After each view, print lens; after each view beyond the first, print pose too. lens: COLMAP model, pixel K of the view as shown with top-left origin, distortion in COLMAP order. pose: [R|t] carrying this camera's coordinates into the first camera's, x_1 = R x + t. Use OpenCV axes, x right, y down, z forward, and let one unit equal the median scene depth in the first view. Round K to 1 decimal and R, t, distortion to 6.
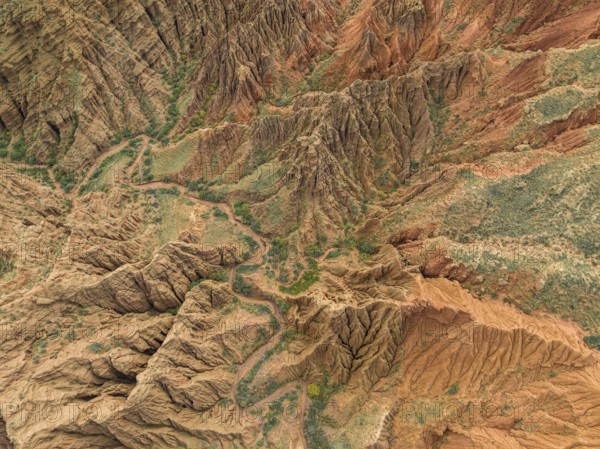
lens RADIAL K [[419.4, 0, 300.0], [0, 419.4, 224.5], [0, 0, 1]] dist [-0.053731, 0.022033]
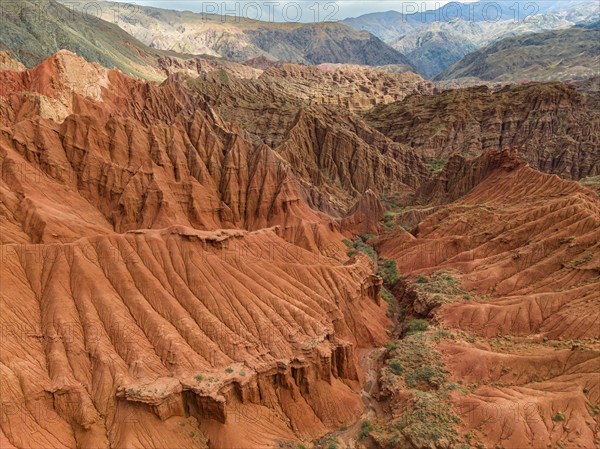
lens RADIAL K [[419.4, 0, 300.0], [0, 419.4, 224.5], [0, 0, 1]] dist [-0.053731, 0.022033]
pose [[0.482061, 0.372257, -0.793121, 0.713747], [-0.791123, 0.573939, -0.211465, 0.718431], [0.376484, 0.729396, 0.571175, 0.048833]]
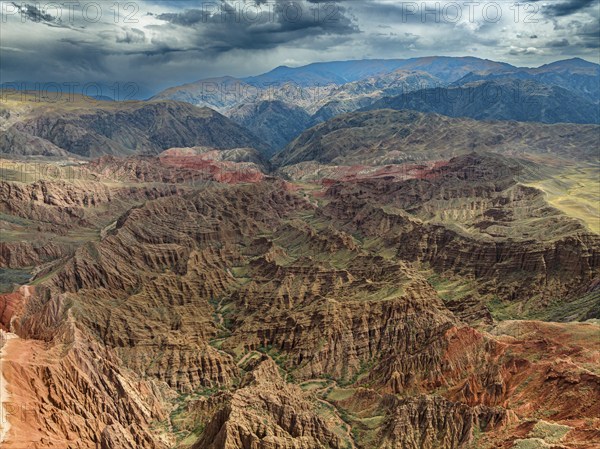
lens RADIAL K [[419.4, 0, 300.0], [0, 419.4, 224.5], [0, 0, 1]] dist [-0.053731, 0.022033]
pose [[0.761072, 0.208475, -0.614254, 0.539936], [-0.589304, 0.617964, -0.520424, 0.443336], [0.271091, 0.758063, 0.593170, -0.740708]]
